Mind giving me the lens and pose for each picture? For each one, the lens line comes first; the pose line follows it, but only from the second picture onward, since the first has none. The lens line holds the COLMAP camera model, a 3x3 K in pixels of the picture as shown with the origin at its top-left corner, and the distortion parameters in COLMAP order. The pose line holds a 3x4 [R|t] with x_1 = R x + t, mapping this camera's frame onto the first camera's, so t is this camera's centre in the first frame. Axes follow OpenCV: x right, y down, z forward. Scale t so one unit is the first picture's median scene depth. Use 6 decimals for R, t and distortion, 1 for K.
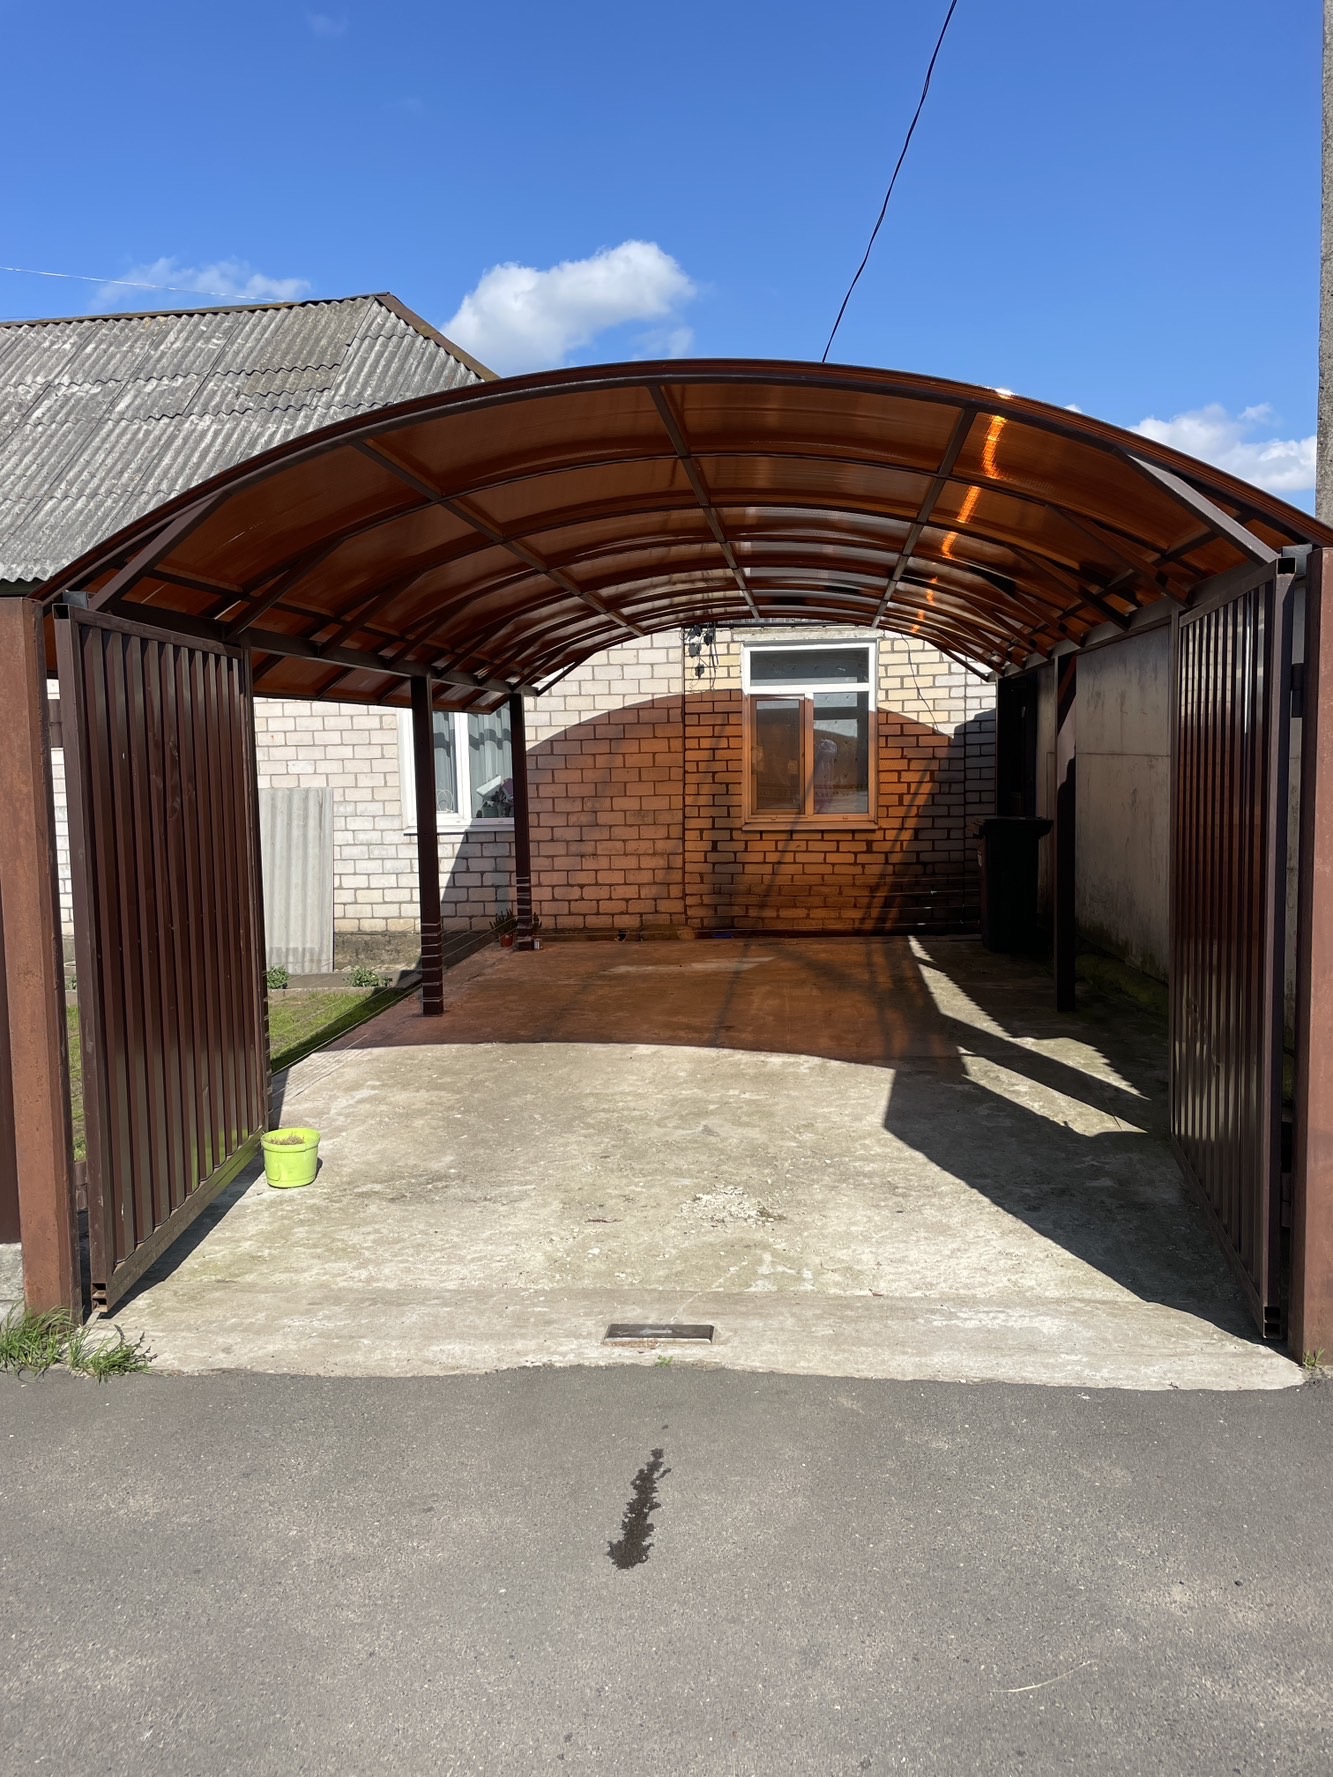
lens RADIAL K [[1439.0, 0, 644.4], [0, 1439.0, 876.4], [0, 0, 1]] dist [0.076423, -0.000470]
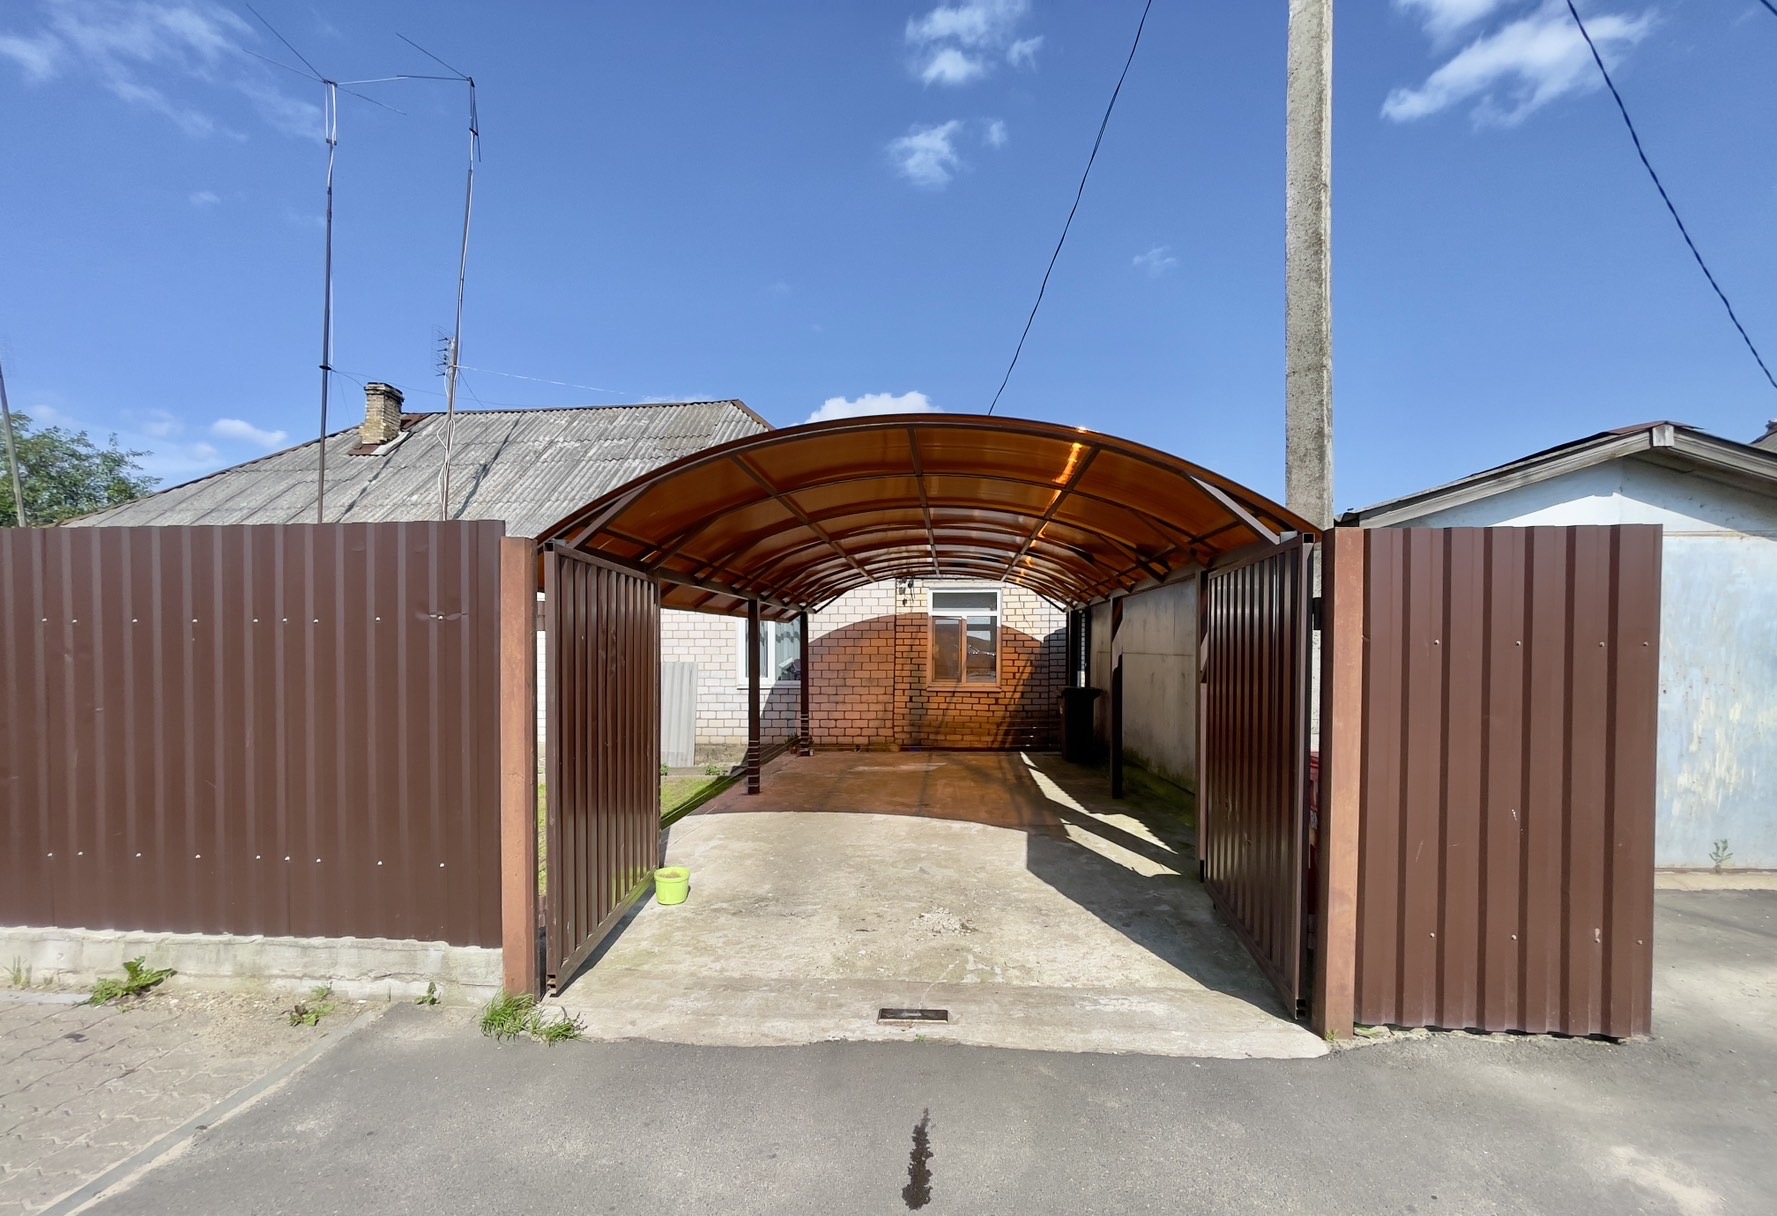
lens RADIAL K [[750.0, 0, 886.5], [0, 750.0, 656.4], [0, 0, 1]] dist [0.018592, -0.017001]
pose [[0.998716, 0.022985, 0.045146, -0.041165], [-0.019539, 0.996967, -0.075328, -0.005111], [-0.046740, 0.074349, 0.996136, 0.108203]]
